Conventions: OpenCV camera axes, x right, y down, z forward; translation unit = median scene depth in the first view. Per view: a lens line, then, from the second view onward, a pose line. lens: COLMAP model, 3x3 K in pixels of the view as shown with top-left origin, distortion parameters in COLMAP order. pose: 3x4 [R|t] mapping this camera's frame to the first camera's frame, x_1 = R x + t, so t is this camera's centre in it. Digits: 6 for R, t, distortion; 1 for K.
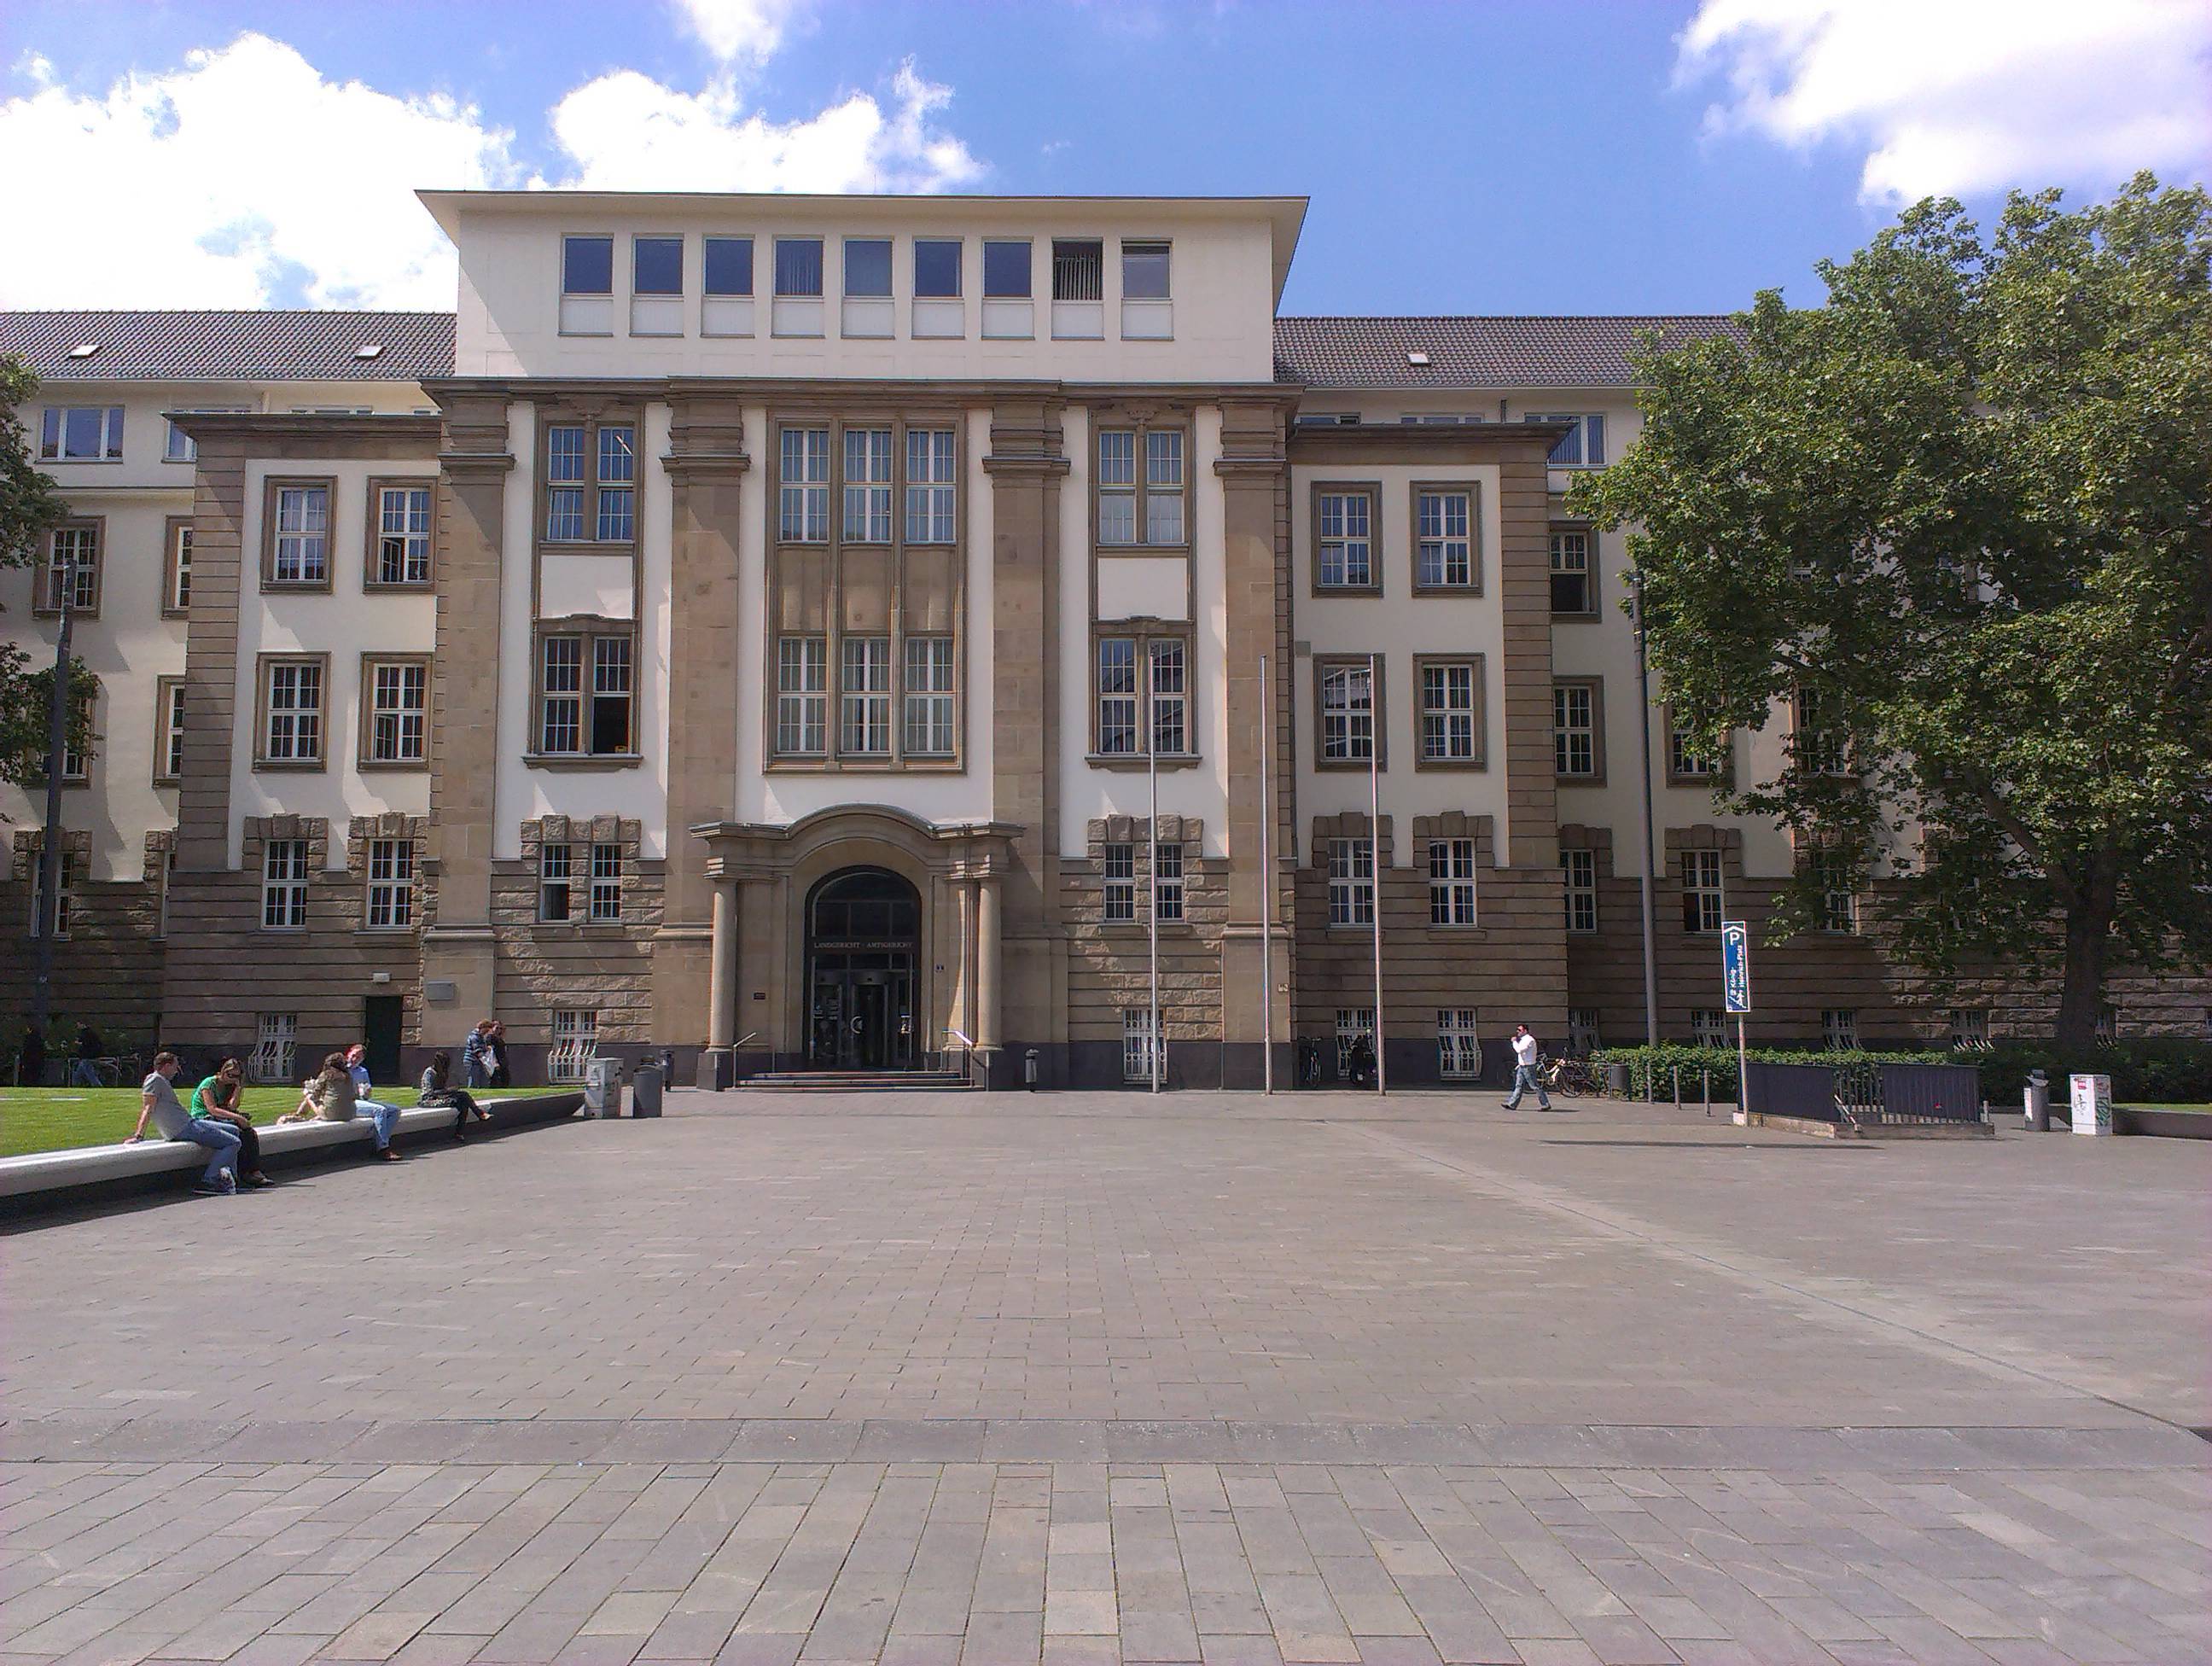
lens RADIAL K [[1902.5, 0, 1105.9], [0, 1902.5, 818.4], [0, 0, 1]] dist [0.013302, 0.006171]
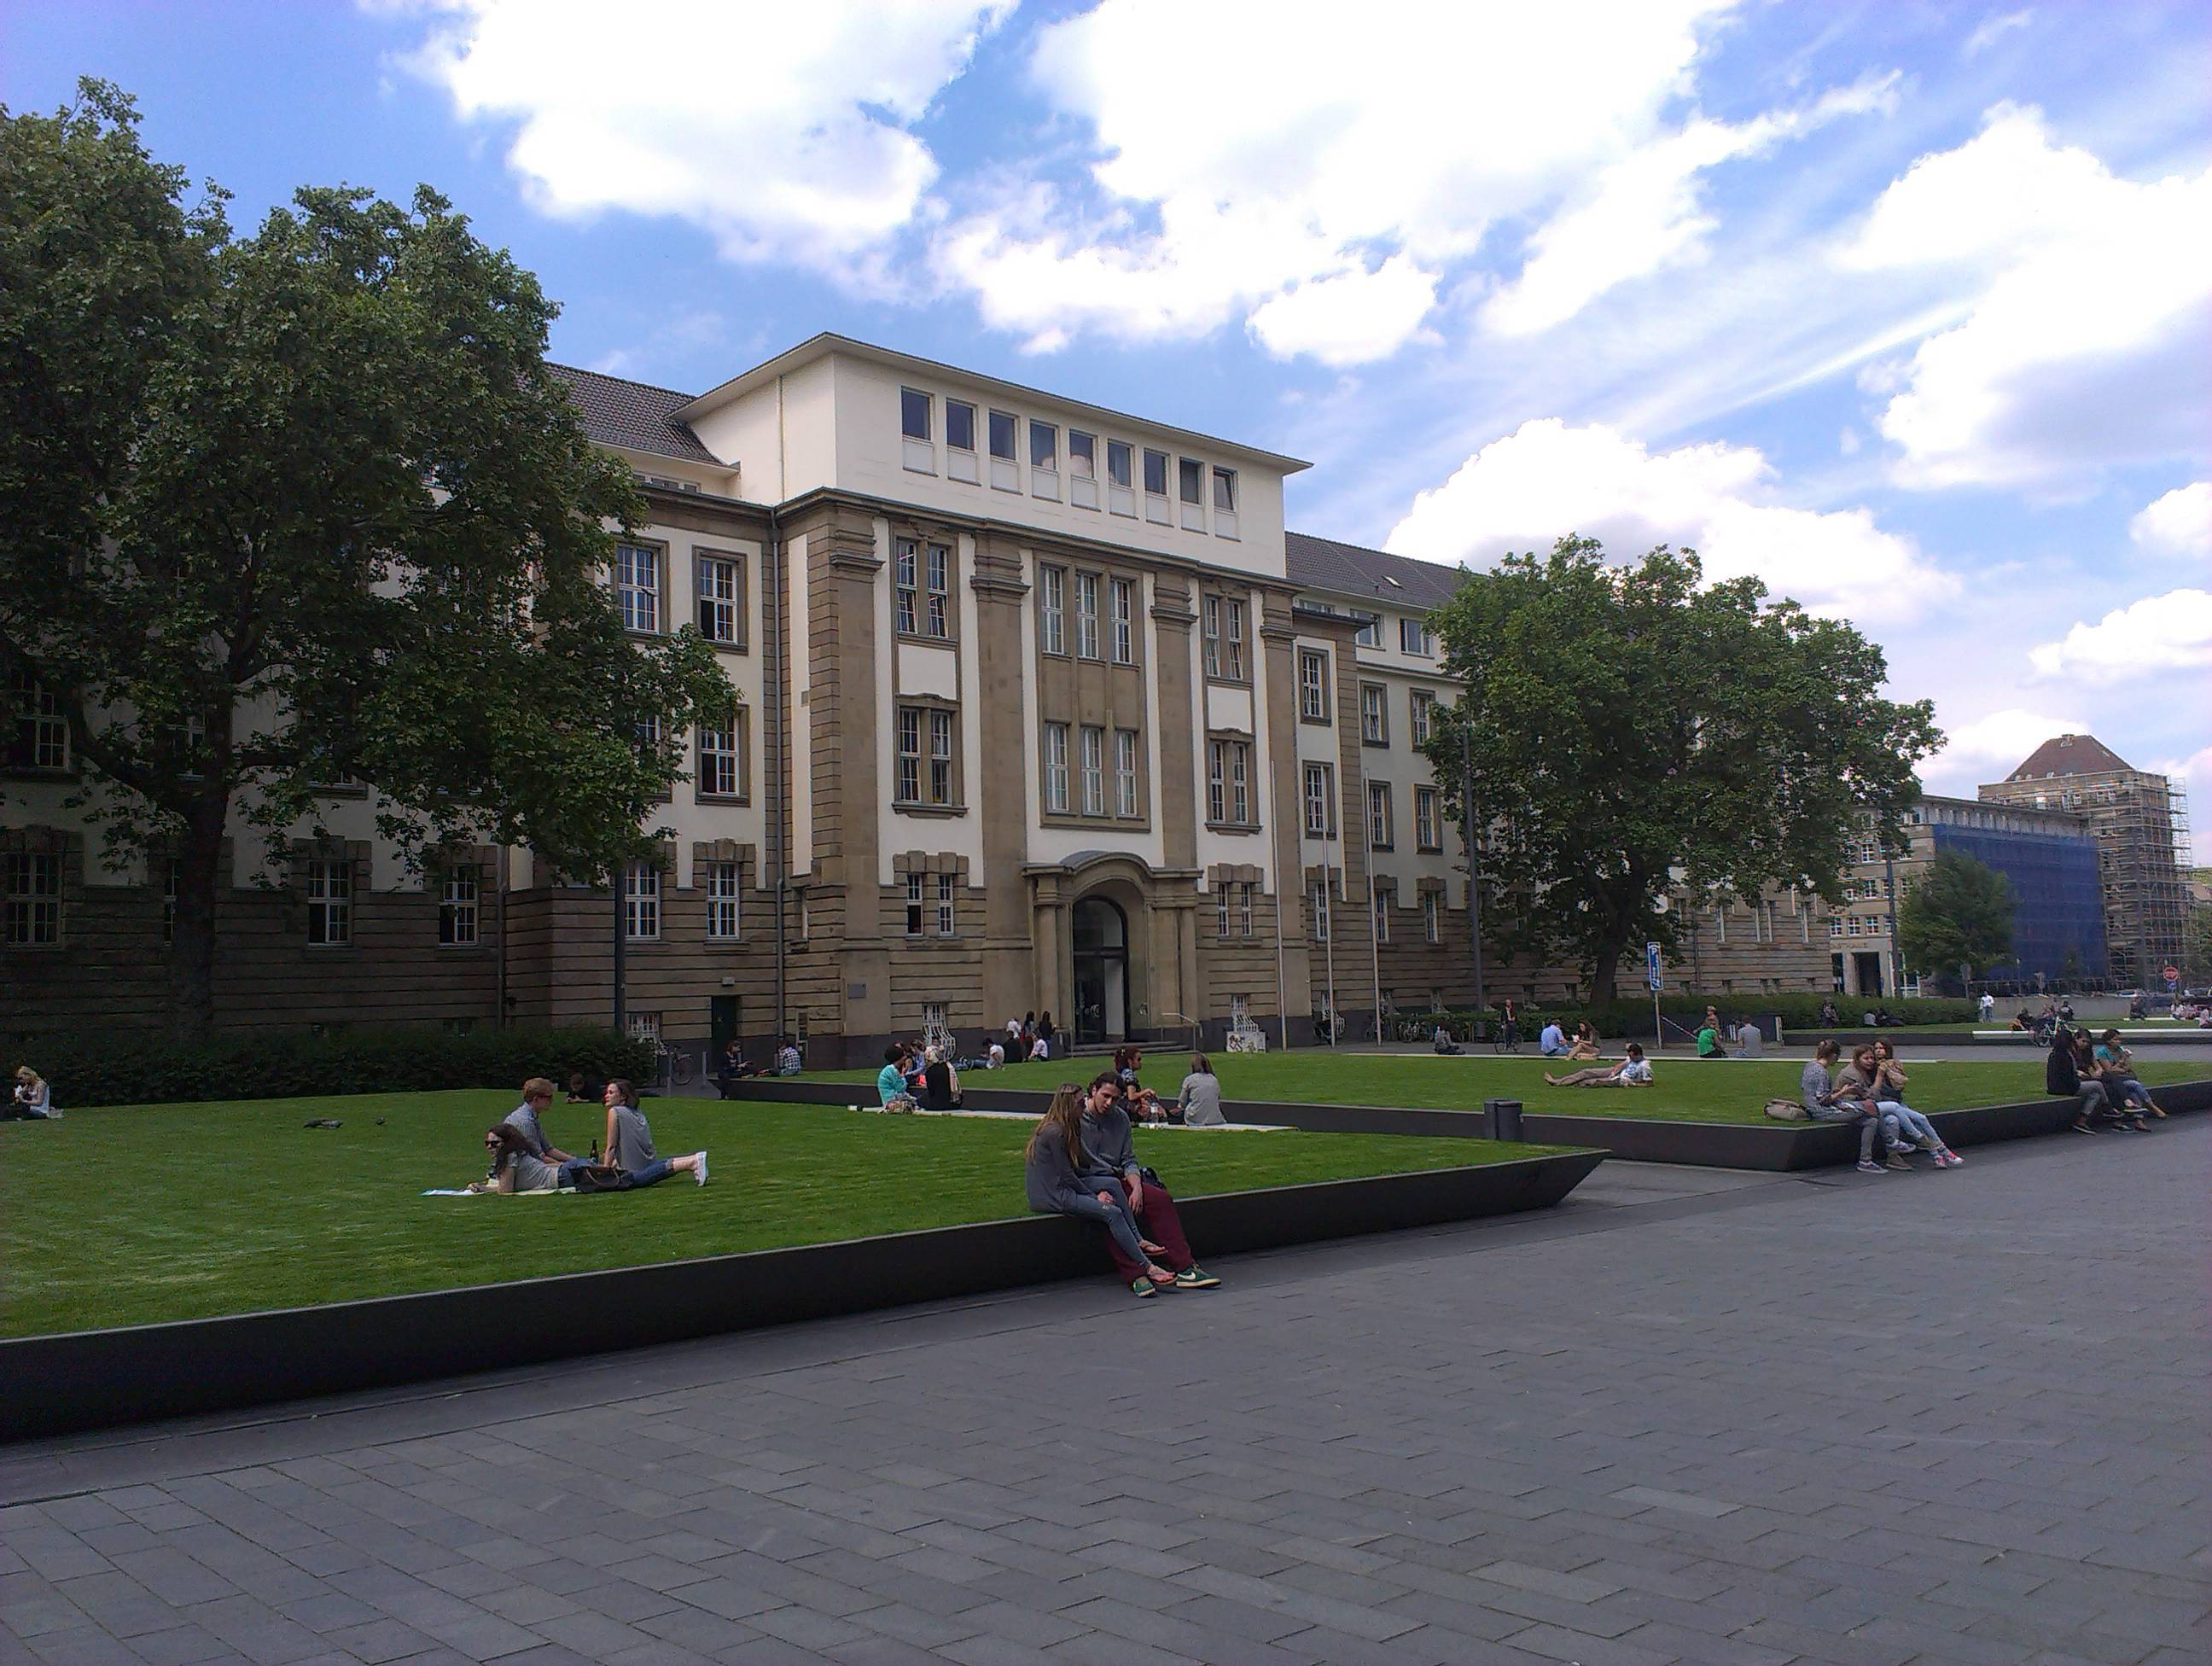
lens RADIAL K [[1902.5, 0, 1104.2], [0, 1902.5, 840.8], [0, 0, 1]] dist [0.013302, 0.006171]
pose [[0.739885, 0.035795, 0.671780, -1.032963], [-0.039382, 0.999176, -0.009866, -0.000662], [-0.671579, -0.019157, 0.740685, -0.027002]]
